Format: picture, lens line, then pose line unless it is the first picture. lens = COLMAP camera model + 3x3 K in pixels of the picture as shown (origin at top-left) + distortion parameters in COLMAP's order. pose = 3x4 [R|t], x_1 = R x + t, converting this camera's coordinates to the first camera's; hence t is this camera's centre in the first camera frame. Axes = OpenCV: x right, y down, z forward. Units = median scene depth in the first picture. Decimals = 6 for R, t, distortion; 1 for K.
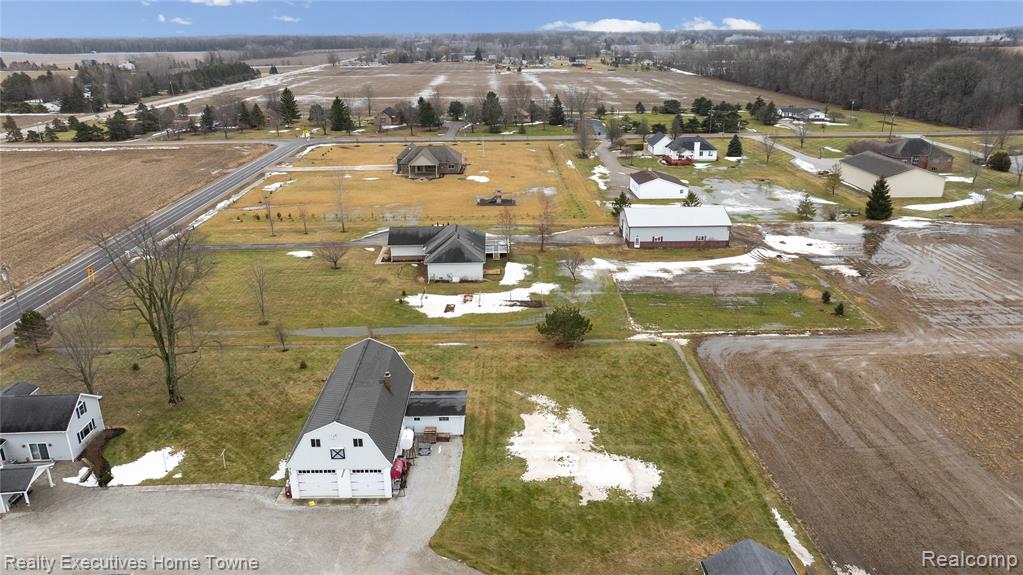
lens RADIAL K [[720.4, 0, 511.5], [0, 720.4, 287.5], [0, 0, 1]] dist [-0.021204, 0.003127]
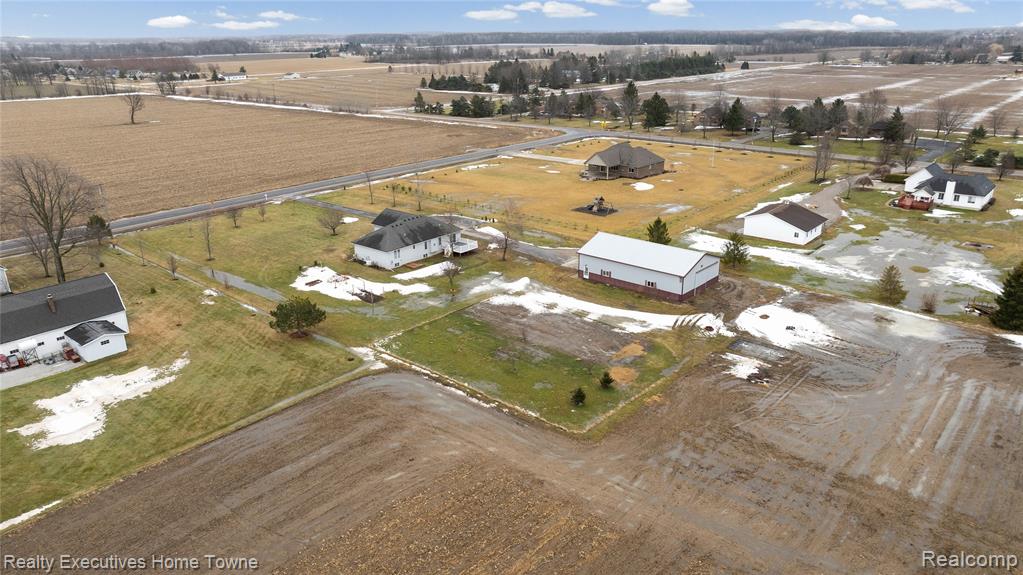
lens RADIAL K [[715.9, 0, 516.5], [0, 715.9, 285.2], [0, 0, 1]] dist [-0.017340, 0.002140]
pose [[0.747870, 0.225869, -0.624239, 0.722482], [-0.222613, 0.971219, 0.084715, -0.112679], [0.625408, 0.075608, 0.776627, 0.305016]]
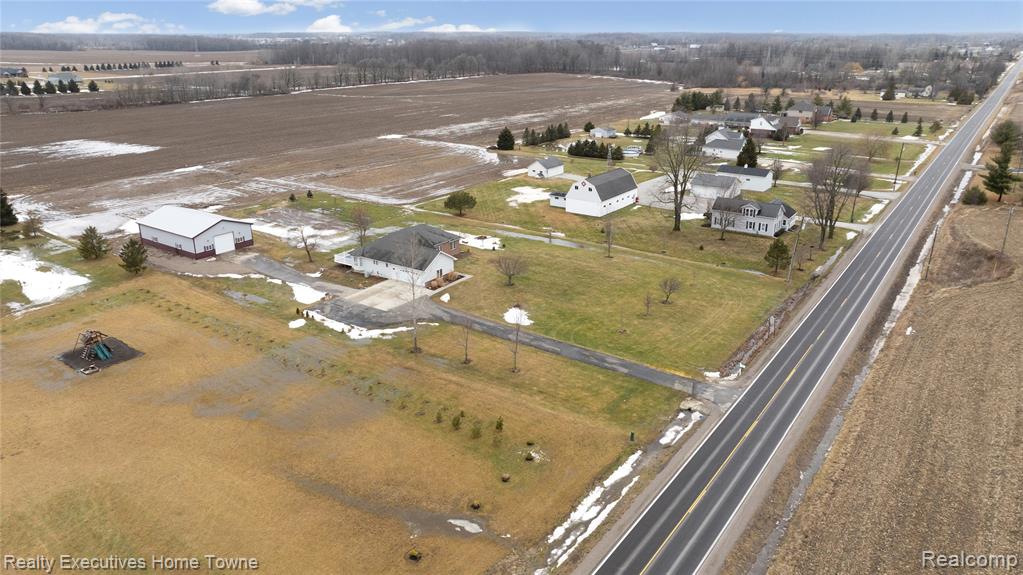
lens RADIAL K [[720.4, 0, 511.5], [0, 720.4, 287.5], [0, 0, 1]] dist [-0.021204, 0.003127]
pose [[-0.803587, -0.193434, 0.562878, -0.783318], [0.208290, 0.794518, 0.570400, -0.561747], [-0.557551, 0.575608, -0.598174, 1.587424]]
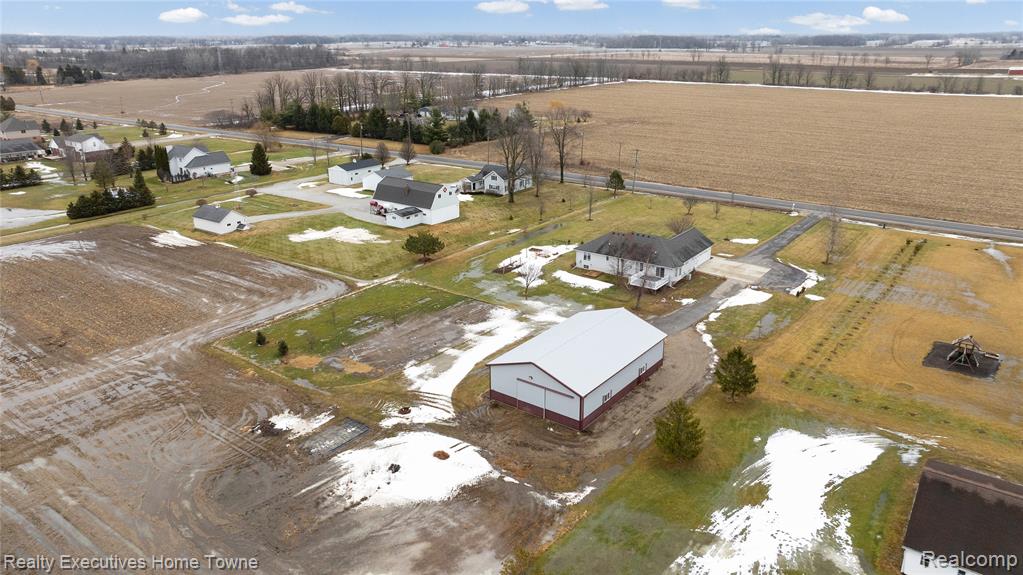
lens RADIAL K [[739.7, 0, 516.6], [0, 739.7, 257.9], [0, 0, 1]] dist [-0.024128, -0.005675]
pose [[-0.609231, 0.244702, -0.754293, 0.795445], [-0.261101, 0.836258, 0.482180, -0.500218], [0.748775, 0.490706, -0.445583, 1.361912]]
